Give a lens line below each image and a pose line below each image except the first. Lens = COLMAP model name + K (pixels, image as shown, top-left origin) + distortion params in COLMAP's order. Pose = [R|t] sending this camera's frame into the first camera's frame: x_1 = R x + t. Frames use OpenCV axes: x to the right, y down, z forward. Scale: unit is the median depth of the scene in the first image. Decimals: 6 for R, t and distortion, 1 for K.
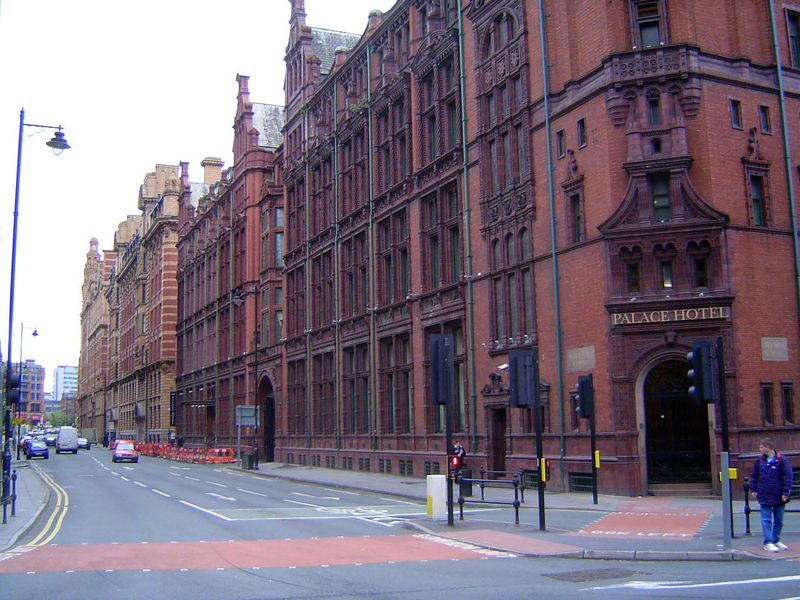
lens RADIAL K [[924.4, 0, 400.0], [0, 924.4, 300.0], [0, 0, 1]] dist [-0.121462, -0.015270]
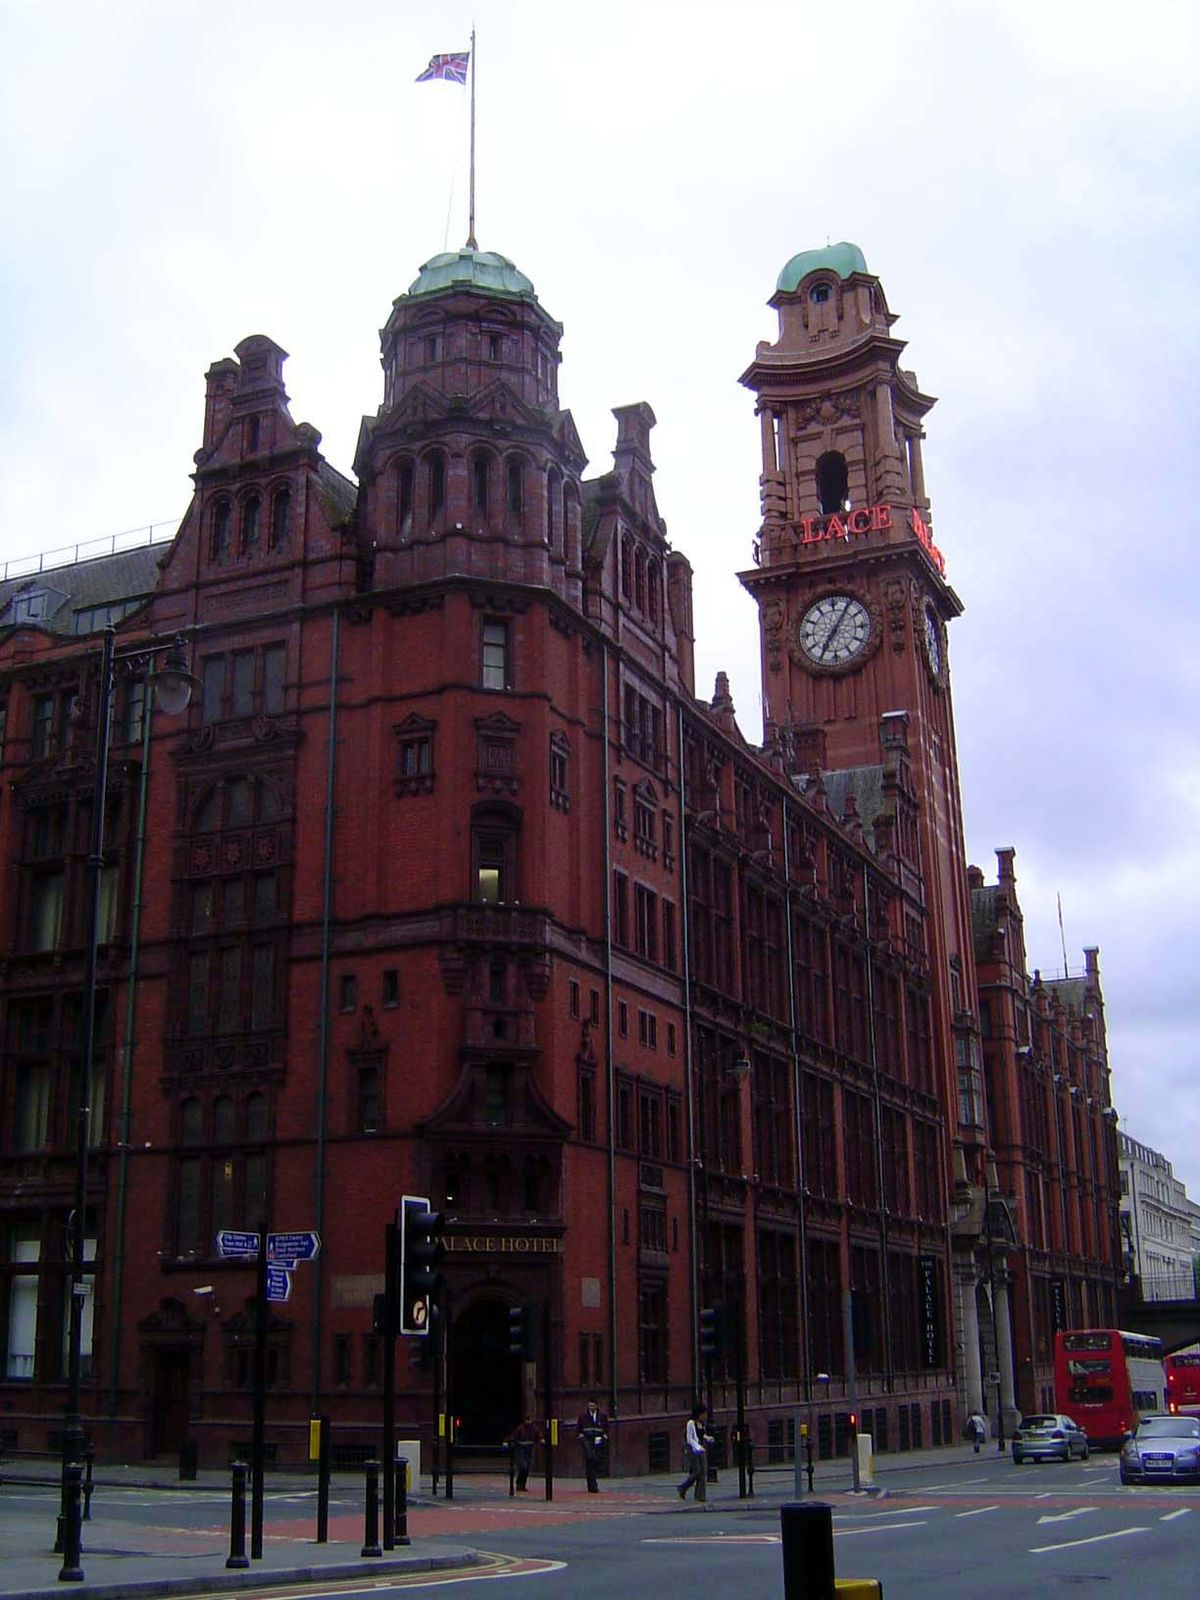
lens RADIAL K [[1848.7, 0, 600.0], [0, 1848.7, 800.0], [0, 0, 1]] dist [-0.121462, -0.015270]
pose [[0.743219, 0.210060, 0.635216, -0.708166], [-0.097892, 0.973358, -0.207345, -0.035853], [-0.661848, 0.091920, 0.743981, -0.281876]]
